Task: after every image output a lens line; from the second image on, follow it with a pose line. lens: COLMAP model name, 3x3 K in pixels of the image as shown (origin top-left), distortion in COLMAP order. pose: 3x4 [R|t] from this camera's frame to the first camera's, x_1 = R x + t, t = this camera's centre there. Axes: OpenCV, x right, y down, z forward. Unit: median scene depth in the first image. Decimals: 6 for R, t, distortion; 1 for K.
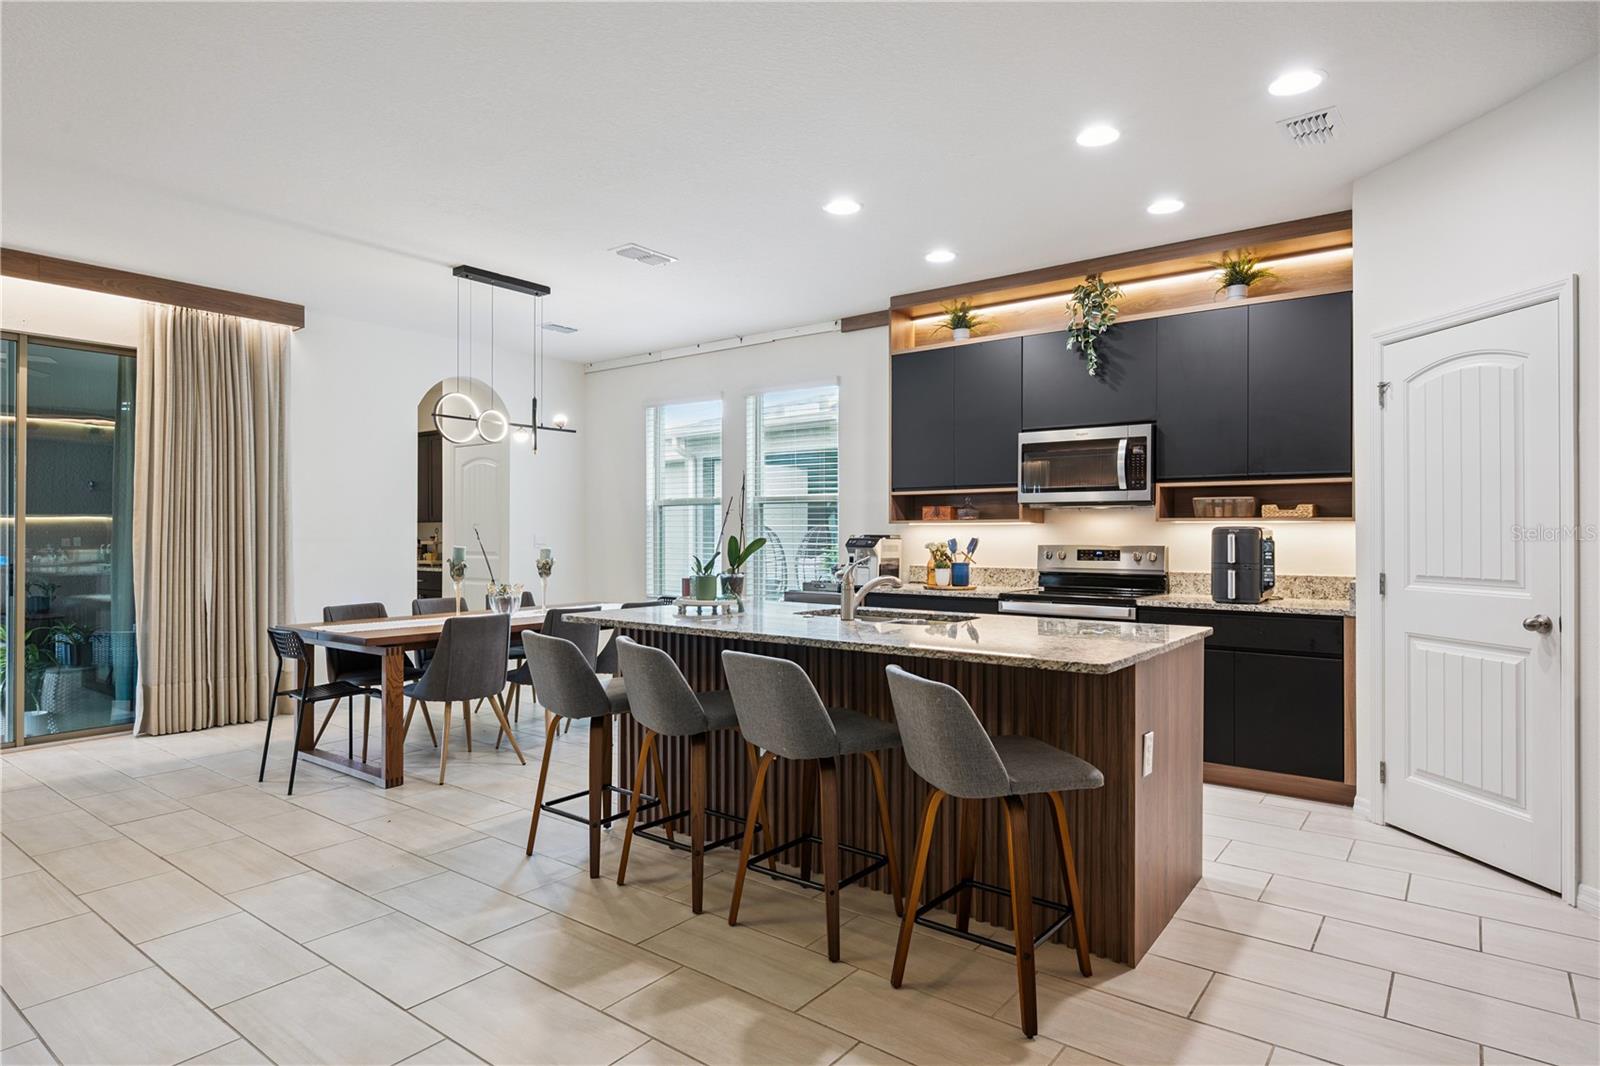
lens RADIAL K [[885.6, 0, 805.5], [0, 885.6, 529.4], [0, 0, 1]] dist [-0.000475, 0.000782]
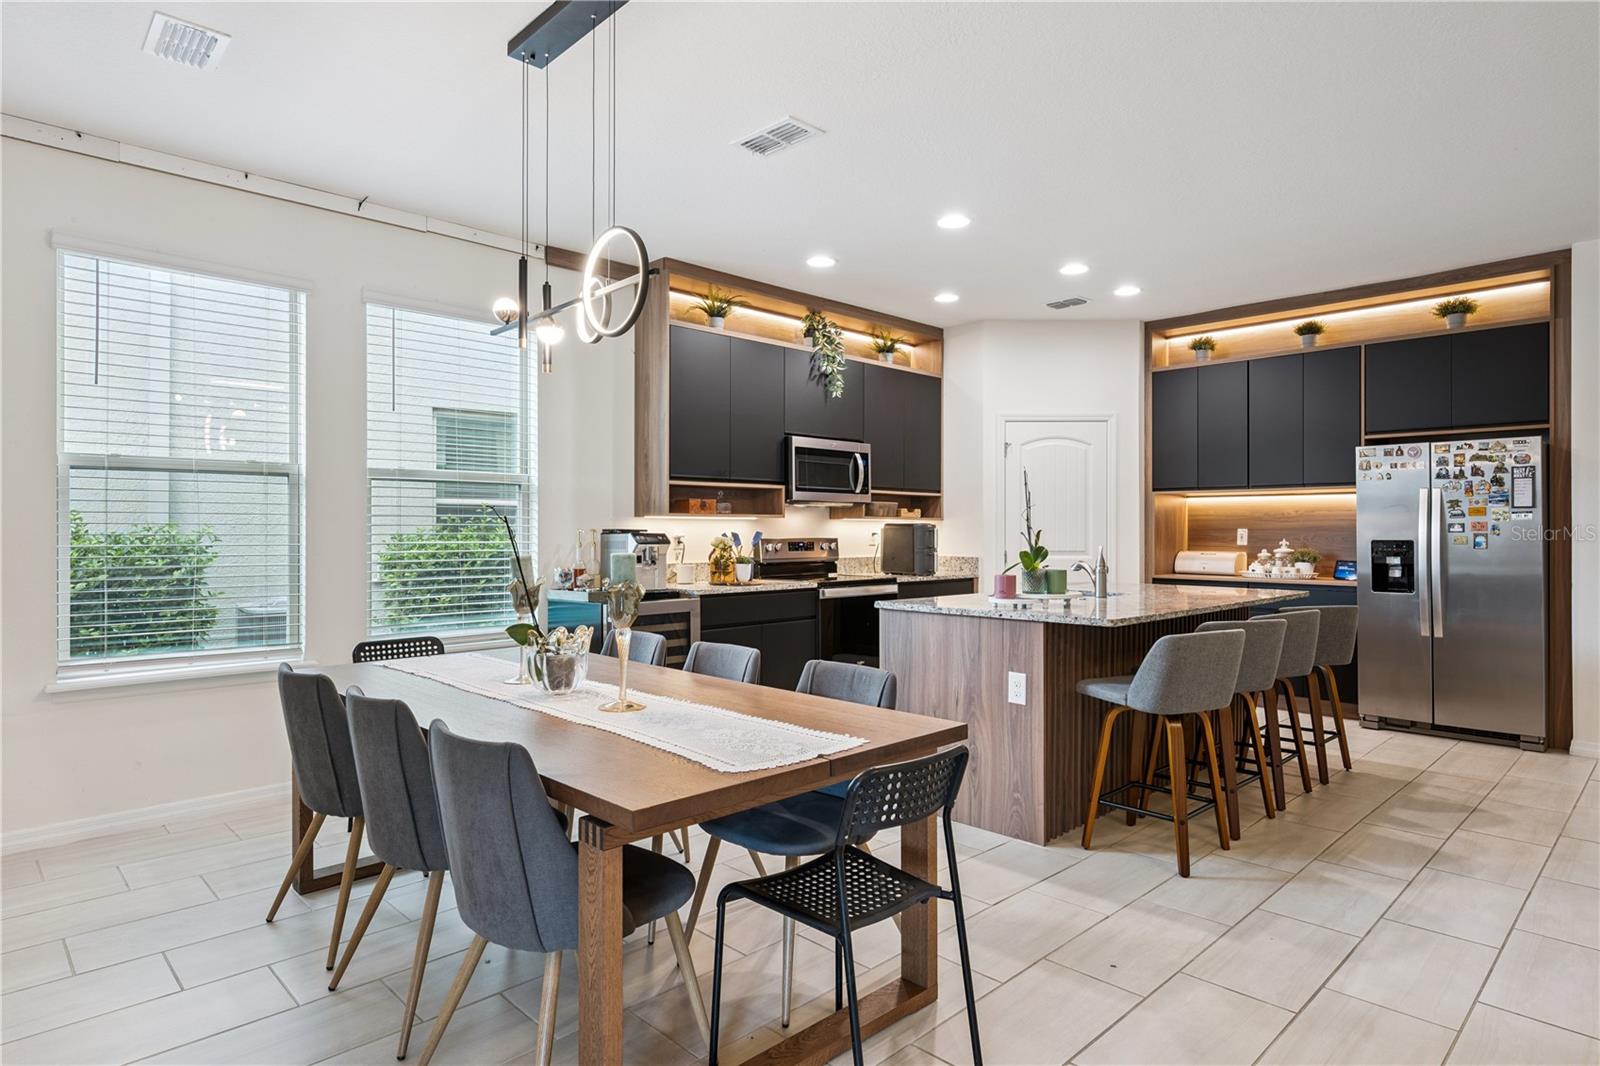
lens RADIAL K [[885.6, 0, 805.5], [0, 885.6, 529.4], [0, 0, 1]] dist [-0.000475, 0.000782]
pose [[0.148341, -0.002804, 0.988932, -1.158137], [-0.007145, 0.999967, 0.003907, 0.003017], [-0.988910, -0.007645, 0.148316, 1.133052]]
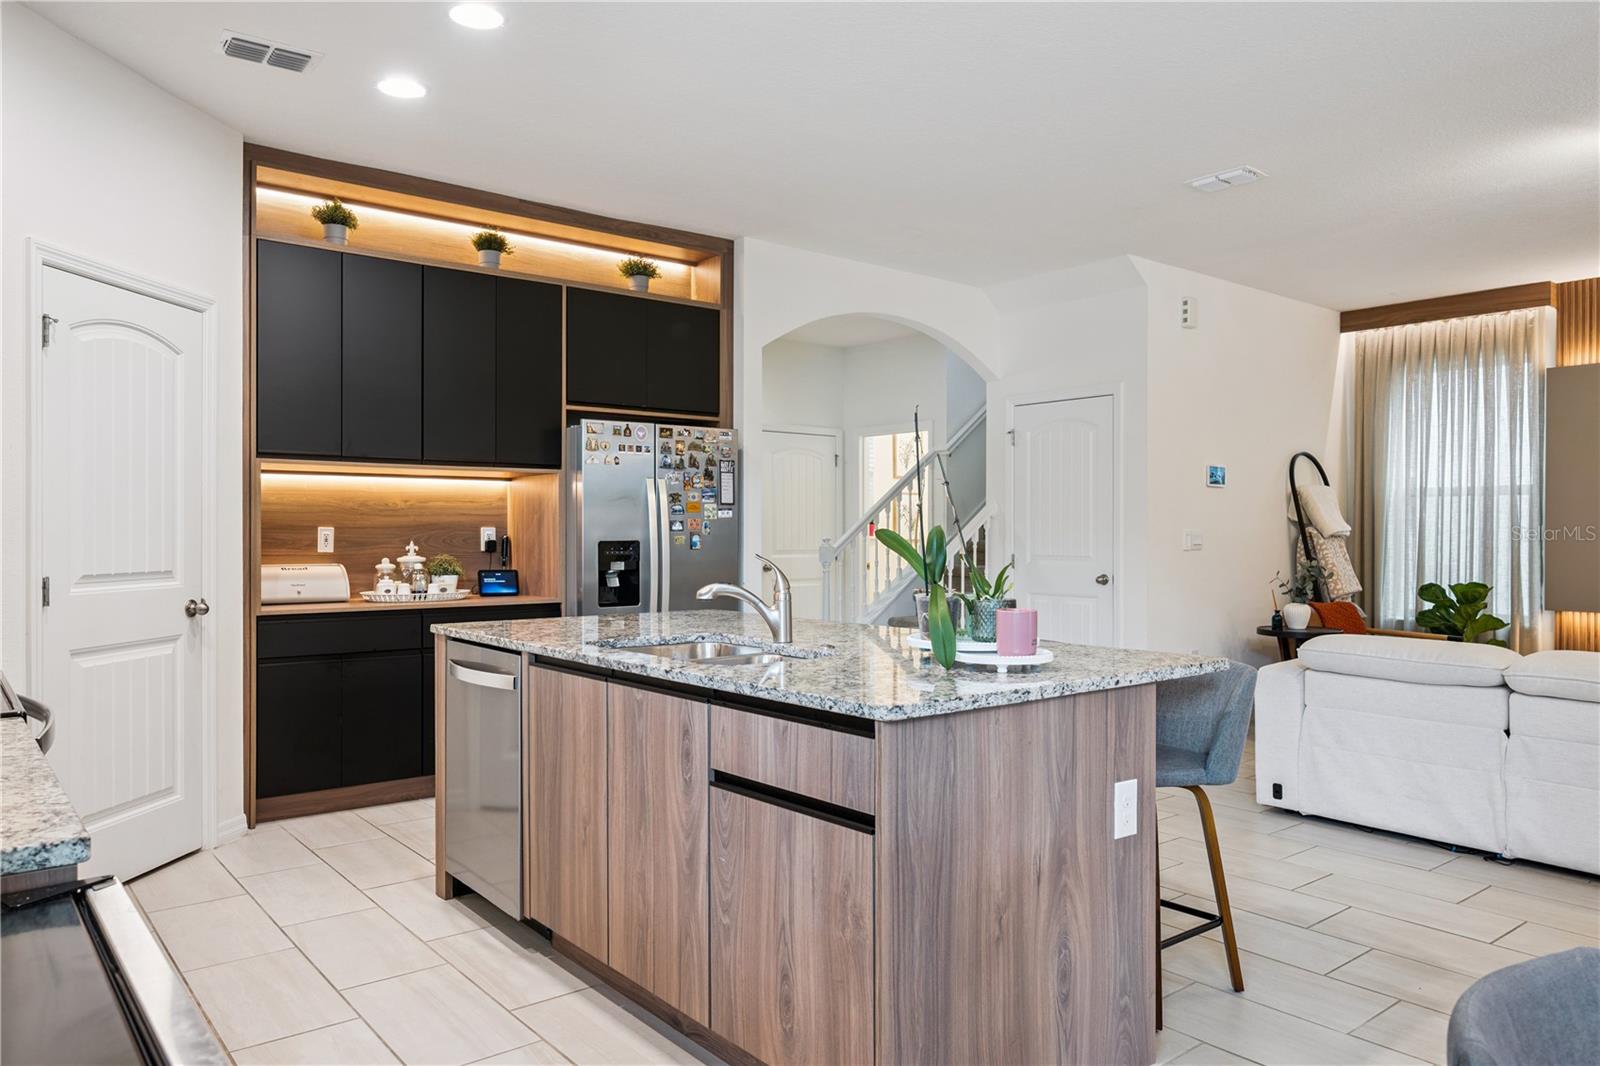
lens RADIAL K [[1096.5, 0, 800.0], [0, 1096.5, 533.0], [0, 0, 1]] dist [0.003322, 0.000802]
pose [[-0.970634, -0.003467, 0.240537, -0.168302], [-0.004726, 0.999978, -0.004659, 0.014412], [-0.240515, -0.005659, -0.970629, 1.724350]]
